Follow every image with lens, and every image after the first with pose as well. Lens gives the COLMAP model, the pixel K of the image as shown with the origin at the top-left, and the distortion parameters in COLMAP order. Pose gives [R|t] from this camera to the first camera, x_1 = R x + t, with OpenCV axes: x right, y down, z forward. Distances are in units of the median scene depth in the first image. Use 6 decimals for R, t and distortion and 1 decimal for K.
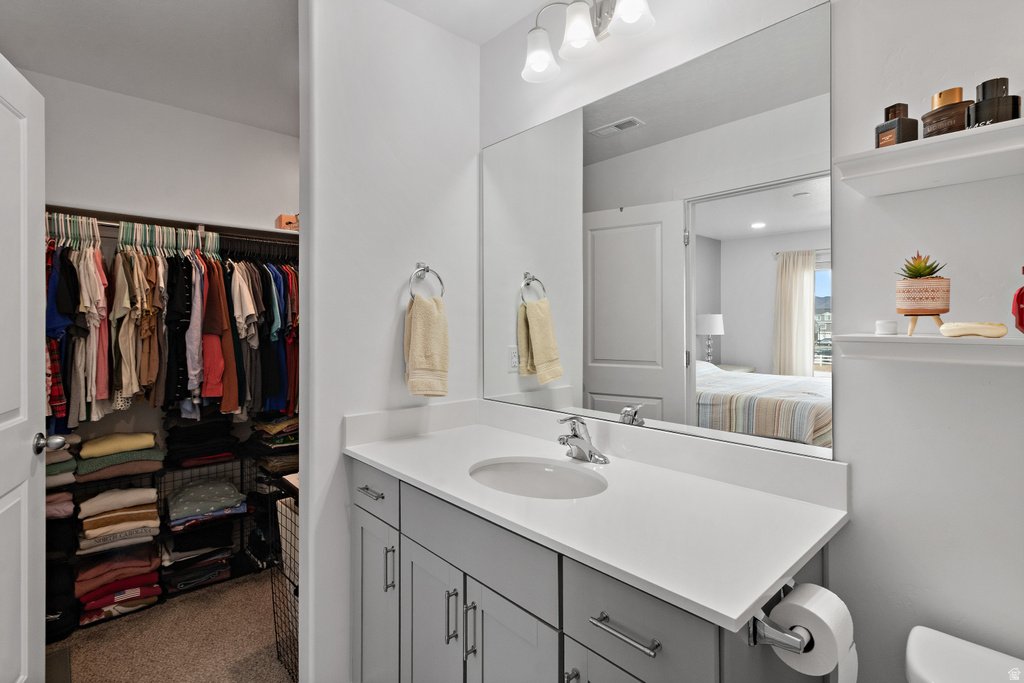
lens RADIAL K [[479.6, 0, 521.1], [0, 479.6, 326.1], [0, 0, 1]] dist [0.002187, 0.000829]
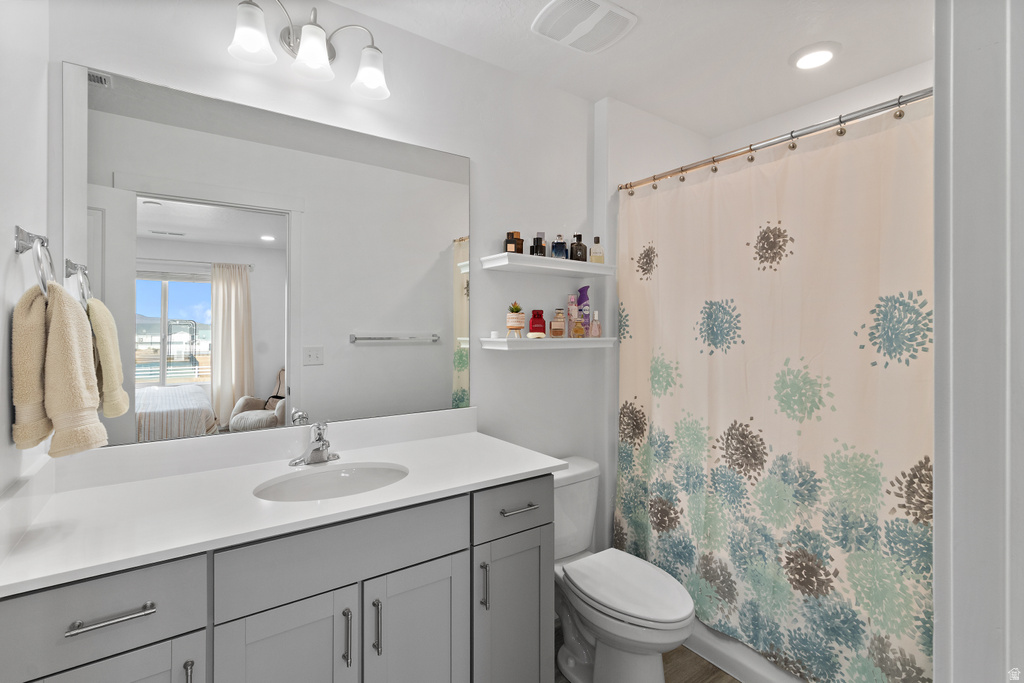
lens RADIAL K [[479.6, 0, 521.1], [0, 479.6, 326.1], [0, 0, 1]] dist [0.002187, 0.000829]
pose [[0.126887, 0.010761, 0.991859, -1.329658], [-0.001023, 0.999942, -0.010718, -0.014012], [-0.991917, 0.000345, 0.126891, 0.663303]]
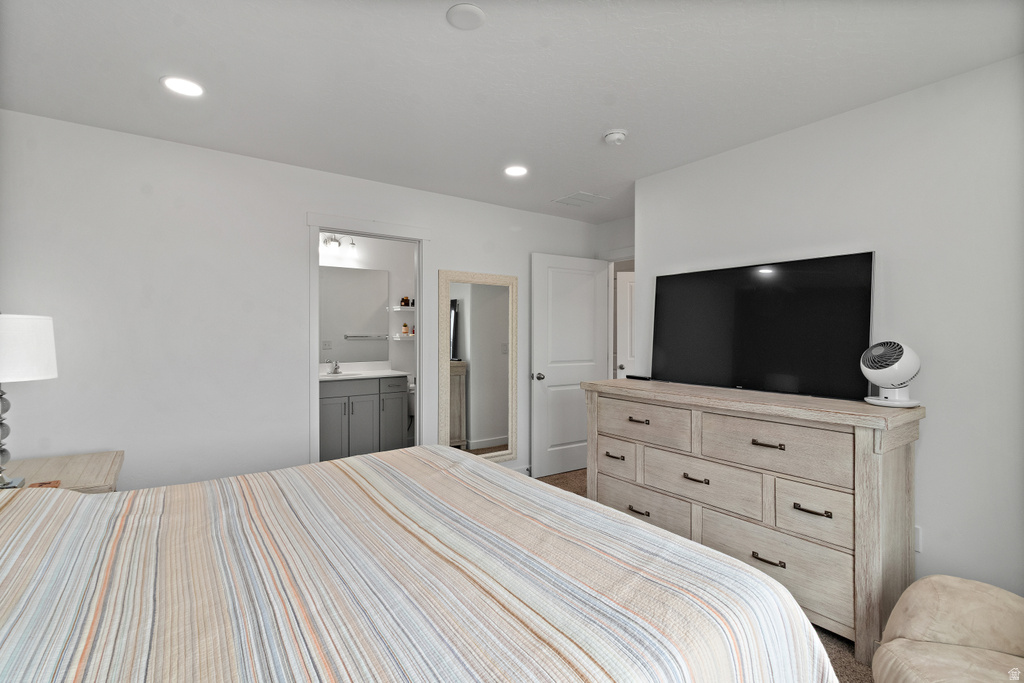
lens RADIAL K [[479.6, 0, 521.1], [0, 479.6, 326.1], [0, 0, 1]] dist [0.002187, 0.000829]
pose [[0.111142, 0.012388, 0.993727, -4.928946], [-0.000185, 0.999923, -0.012444, -0.031518], [-0.993805, 0.001199, 0.111136, -1.117810]]
